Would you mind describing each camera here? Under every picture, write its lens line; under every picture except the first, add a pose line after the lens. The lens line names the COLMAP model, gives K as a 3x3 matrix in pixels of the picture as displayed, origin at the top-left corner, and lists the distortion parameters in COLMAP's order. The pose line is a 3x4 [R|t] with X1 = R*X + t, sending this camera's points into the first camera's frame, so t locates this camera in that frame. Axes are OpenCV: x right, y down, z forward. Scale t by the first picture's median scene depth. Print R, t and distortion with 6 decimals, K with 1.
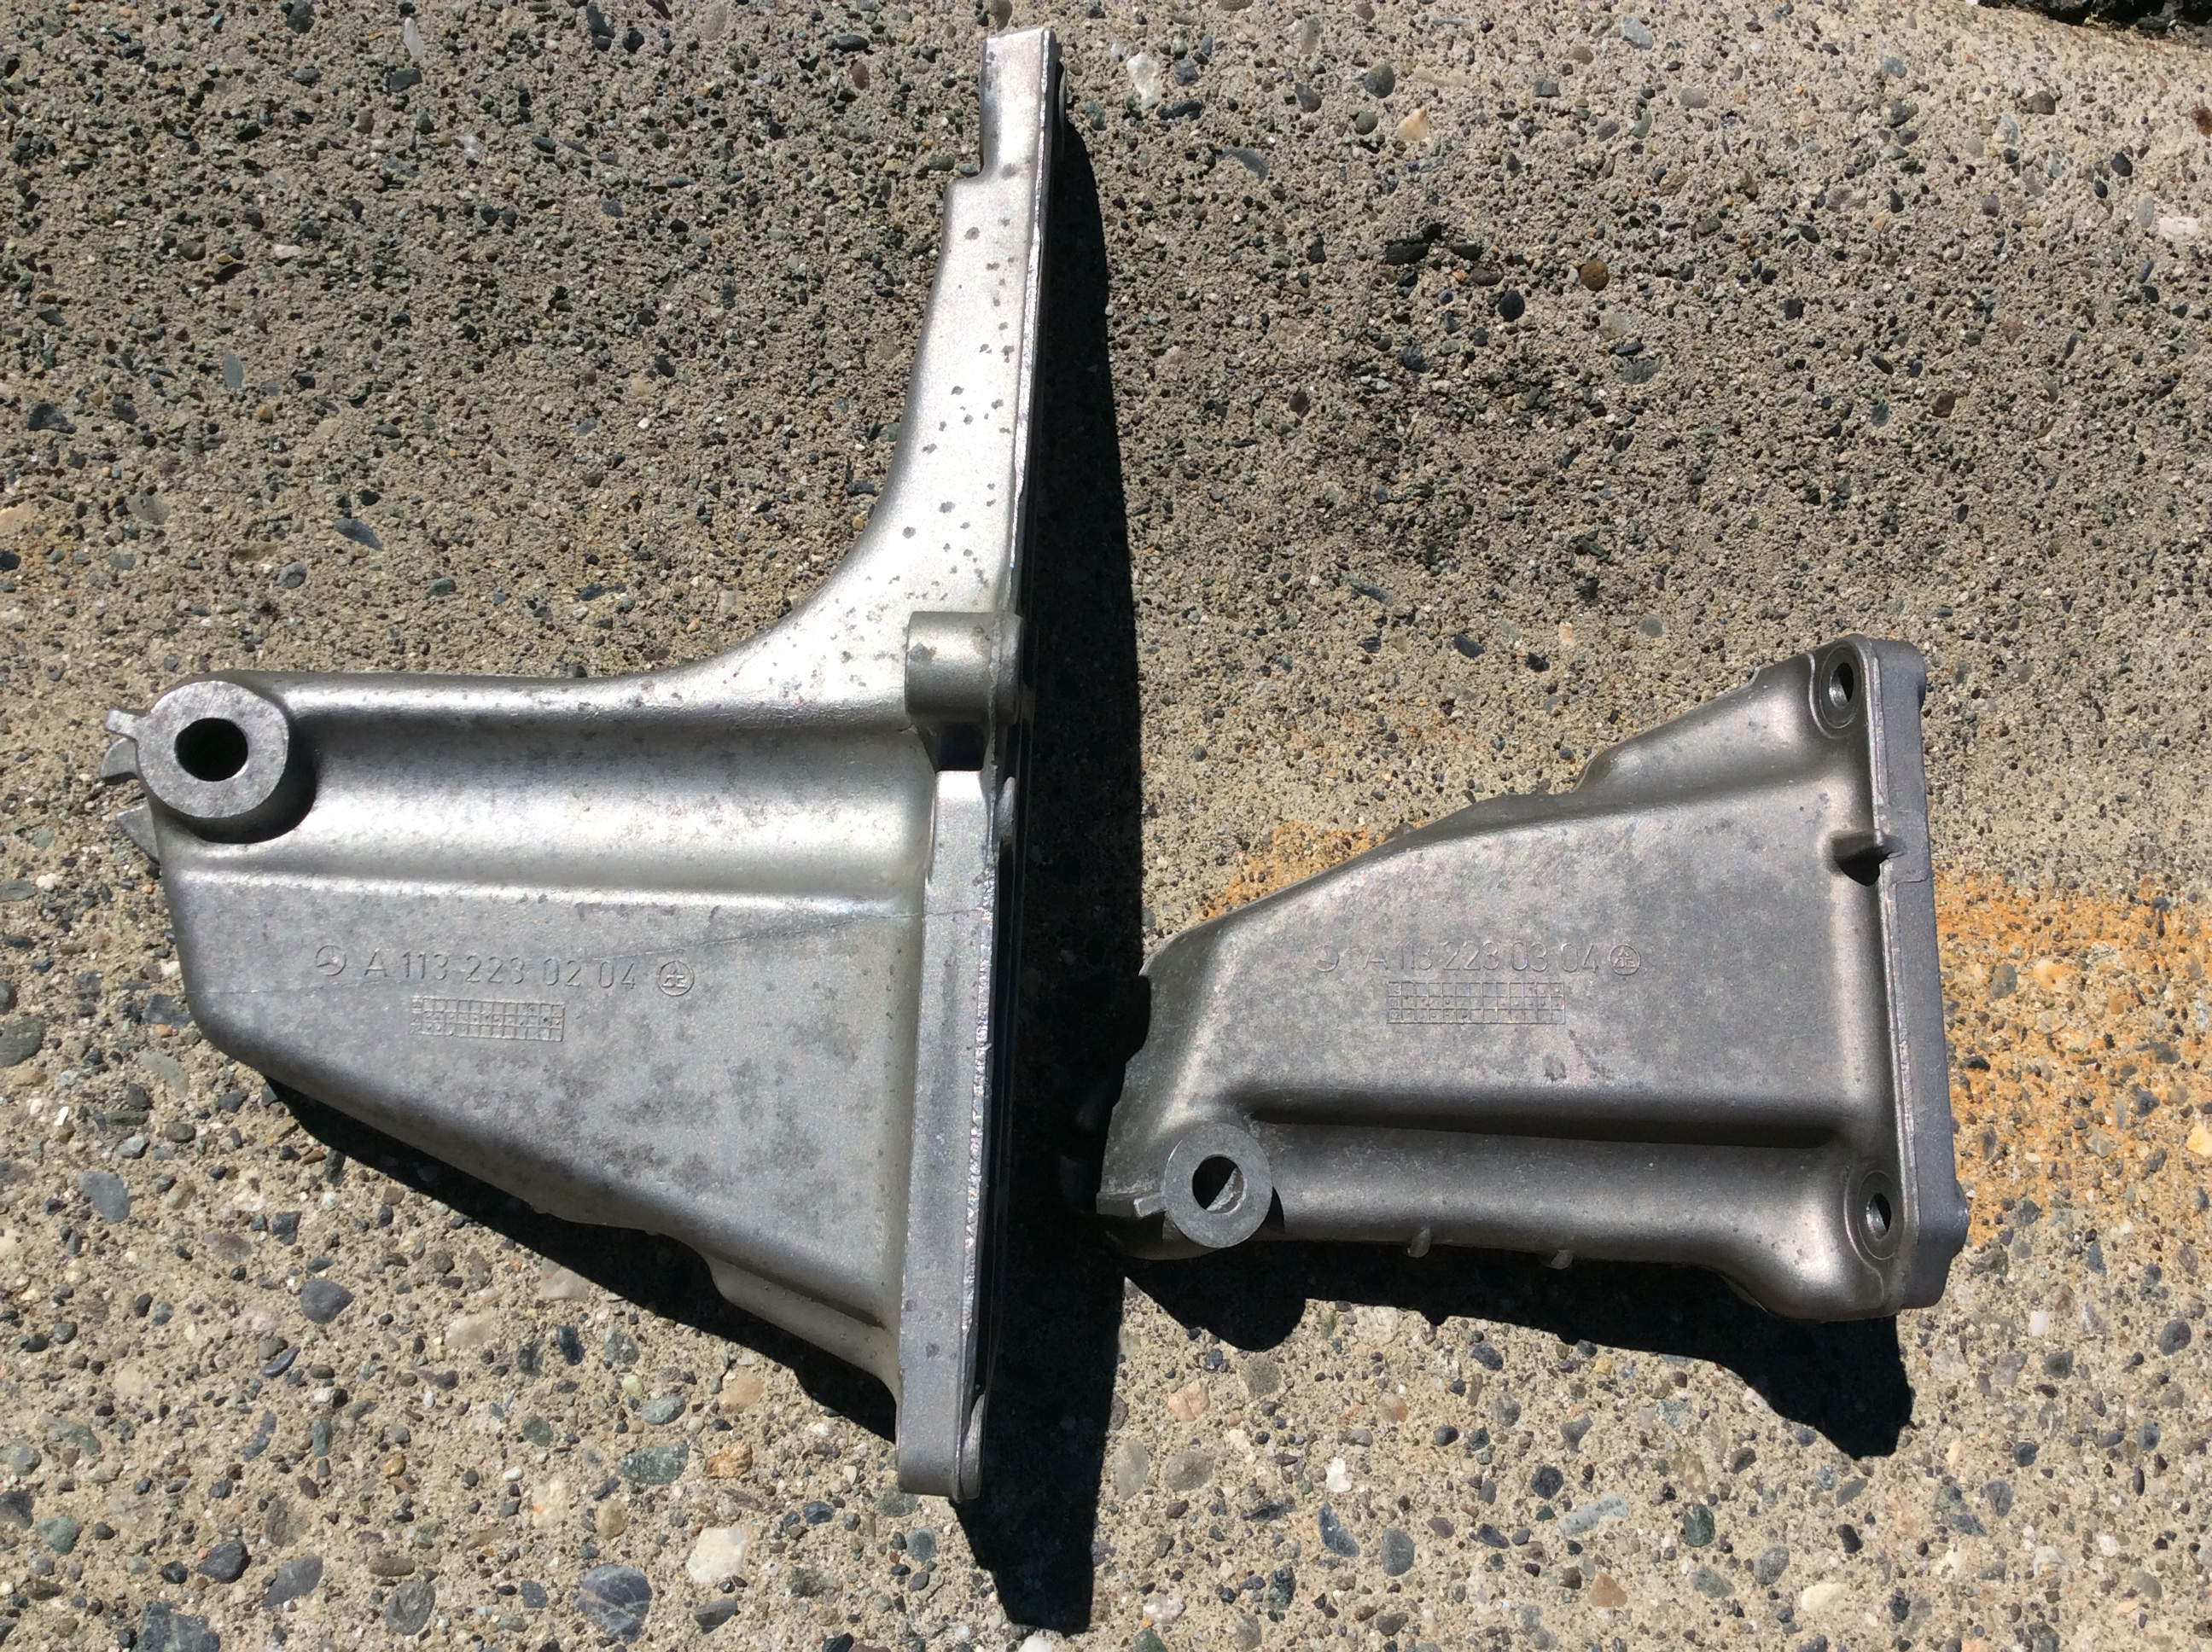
lens RADIAL K [[1970.9, 0, 1120.6], [0, 1970.9, 831.6], [0, 0, 1]] dist [0.098503, -0.235260]
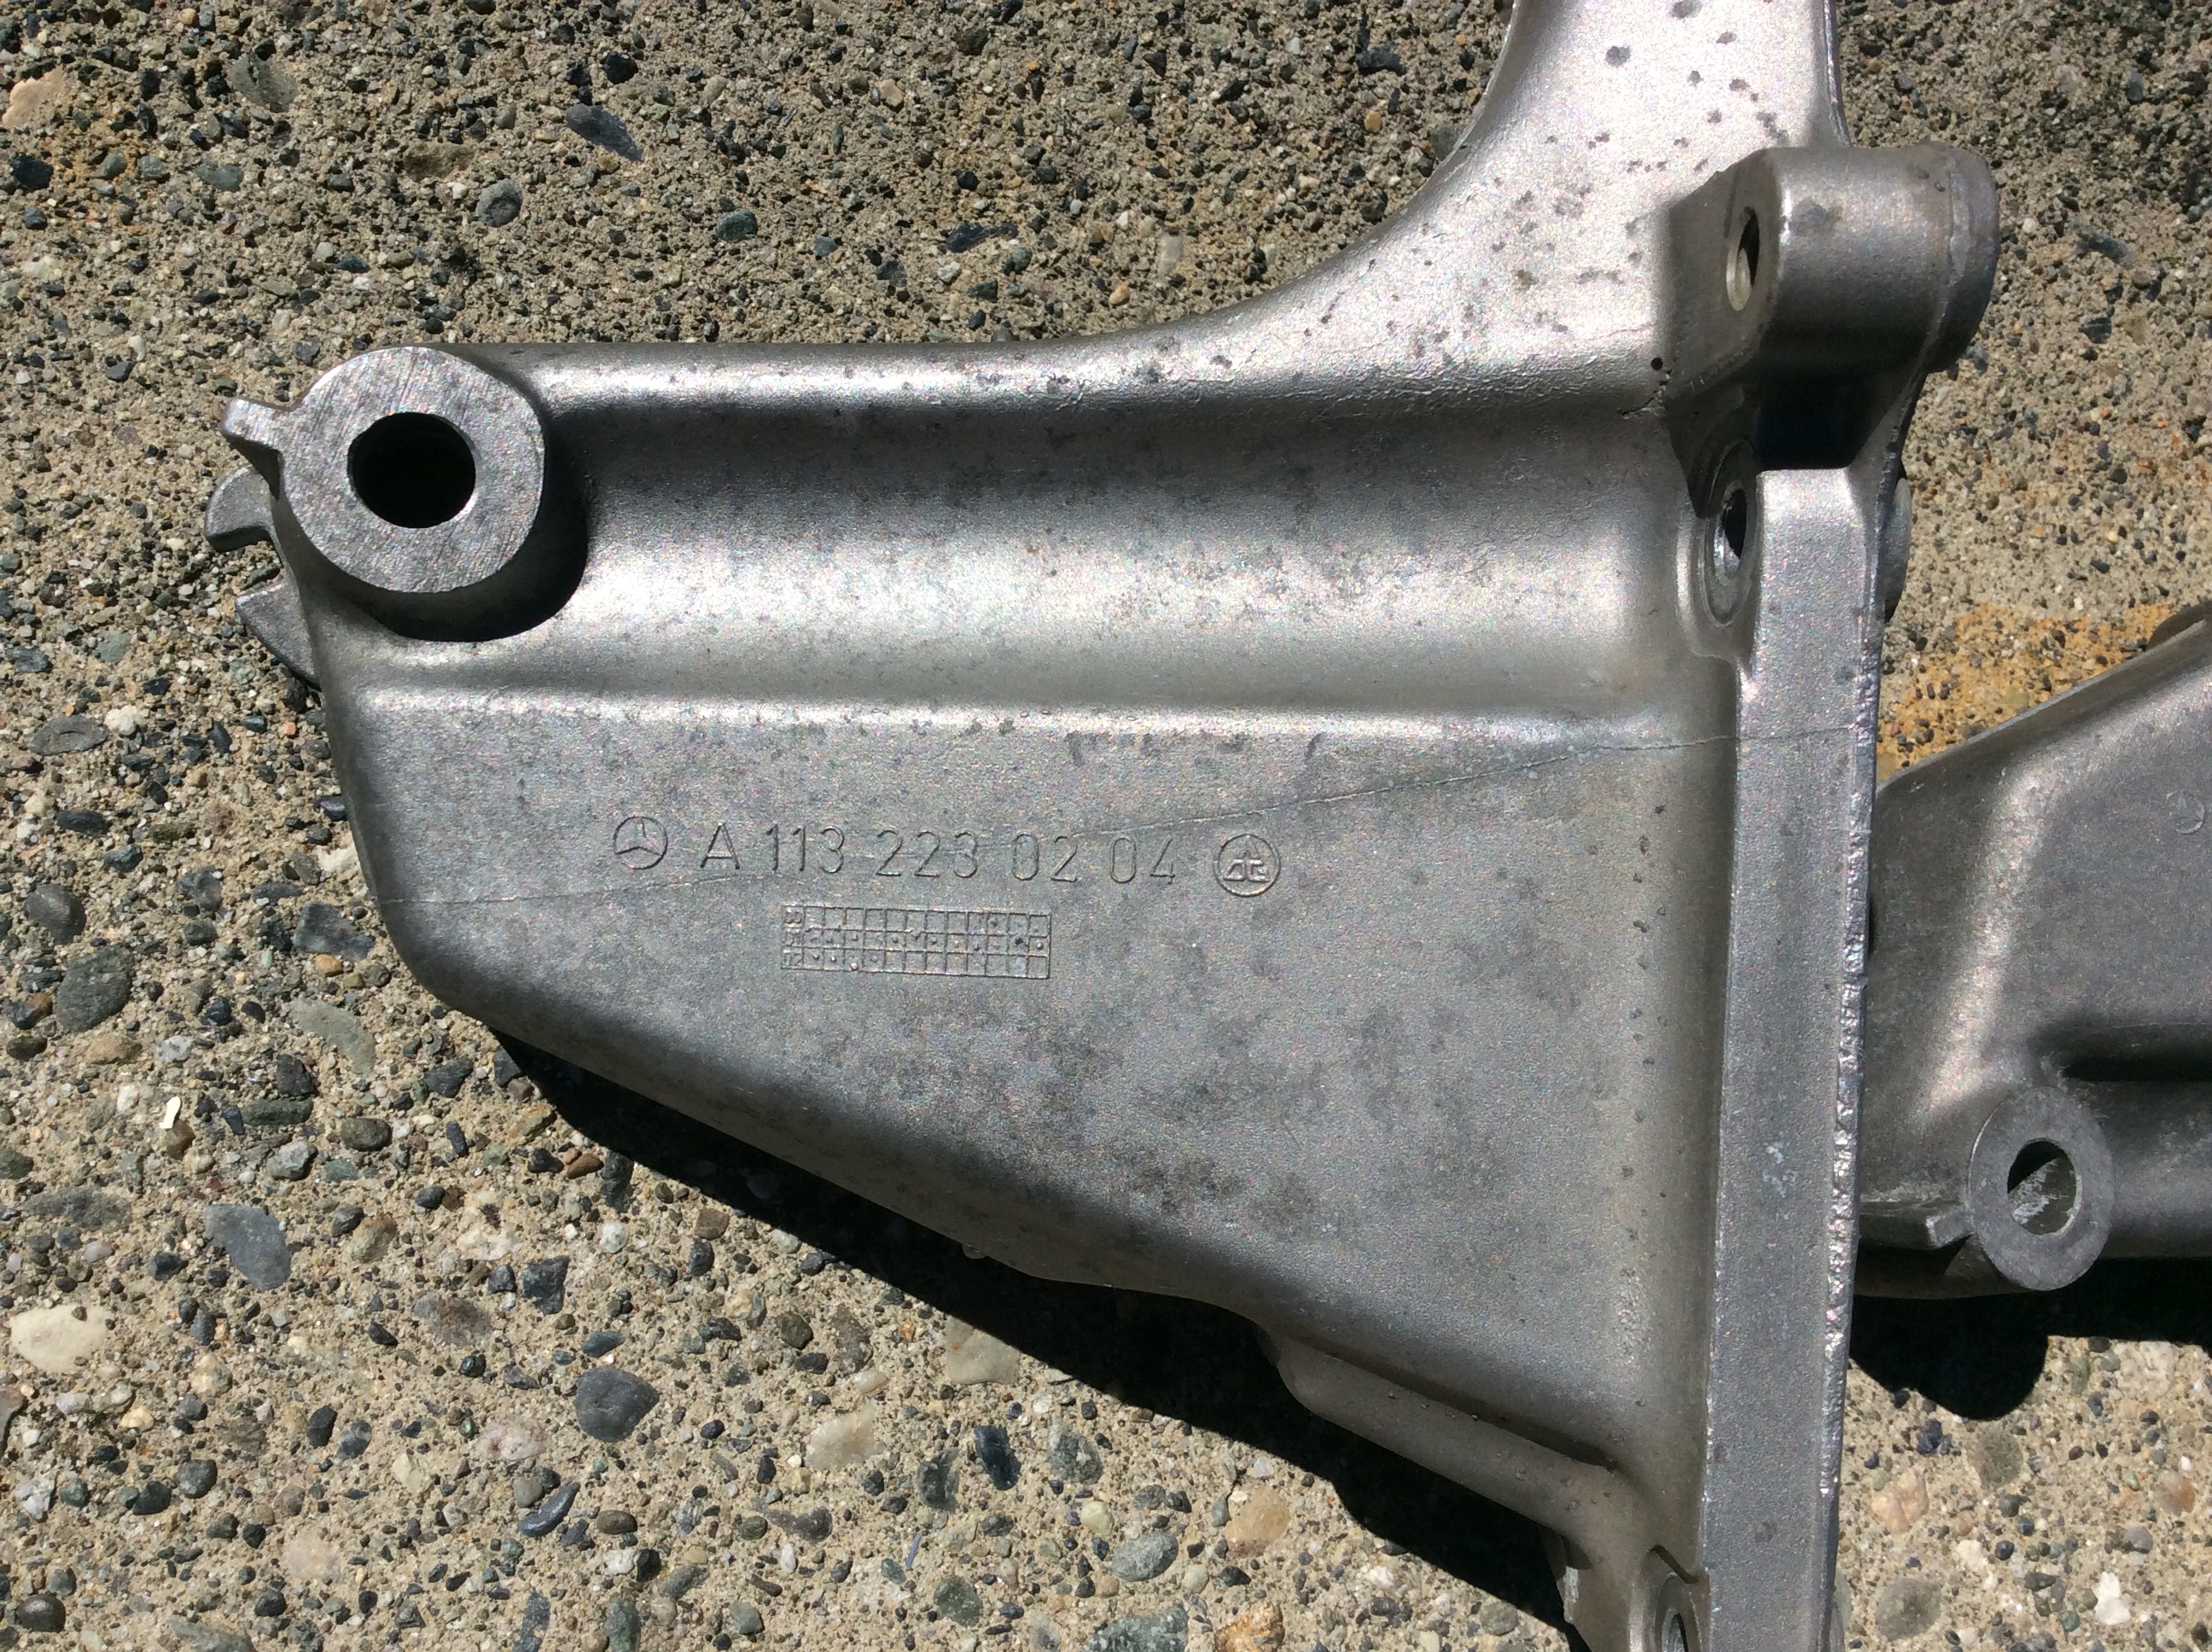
lens RADIAL K [[1947.6, 0, 1055.9], [0, 1947.6, 835.6], [0, 0, 1]] dist [0.064368, -0.160278]
pose [[0.999580, -0.017822, -0.022837, -0.225530], [0.019317, 0.997566, 0.067006, 0.023586], [0.021587, -0.067419, 0.997491, 0.380865]]
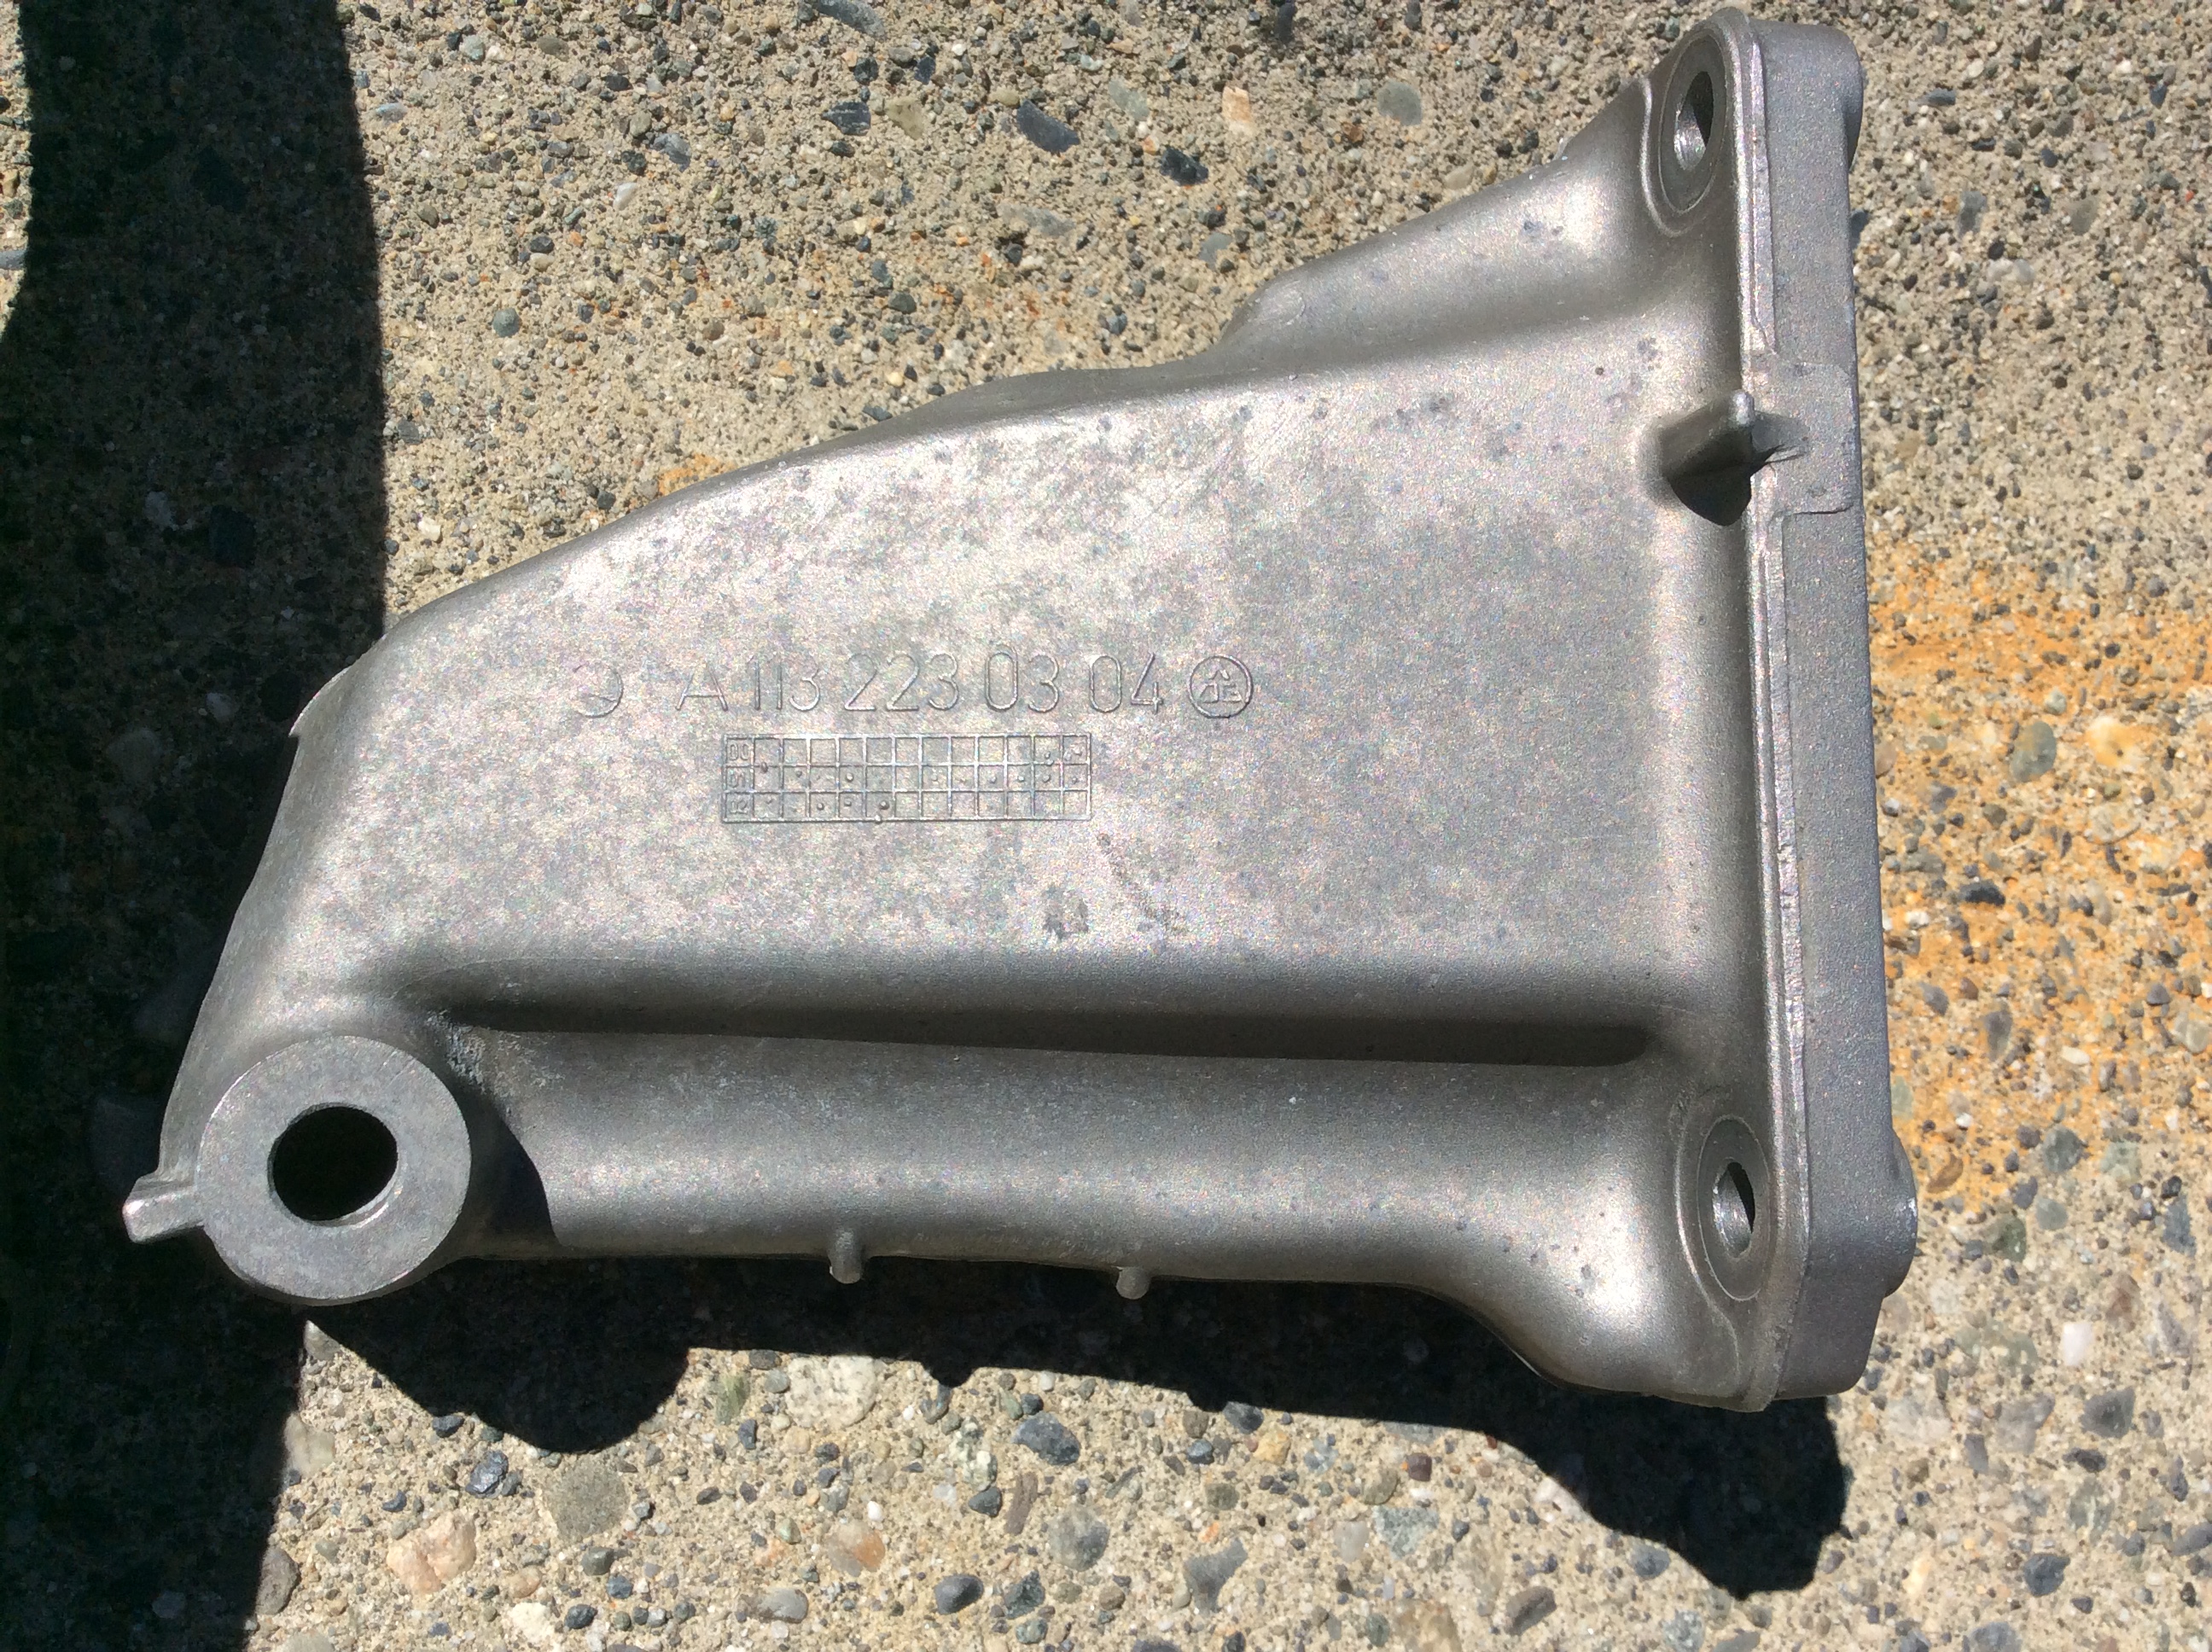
lens RADIAL K [[2014.2, 0, 1158.2], [0, 2014.2, 837.0], [0, 0, 1]] dist [0.126570, -0.301718]
pose [[0.999937, -0.008533, -0.007259, 0.234905], [0.009087, 0.996748, 0.080073, 0.059766], [0.006552, -0.080134, 0.996763, 0.491990]]
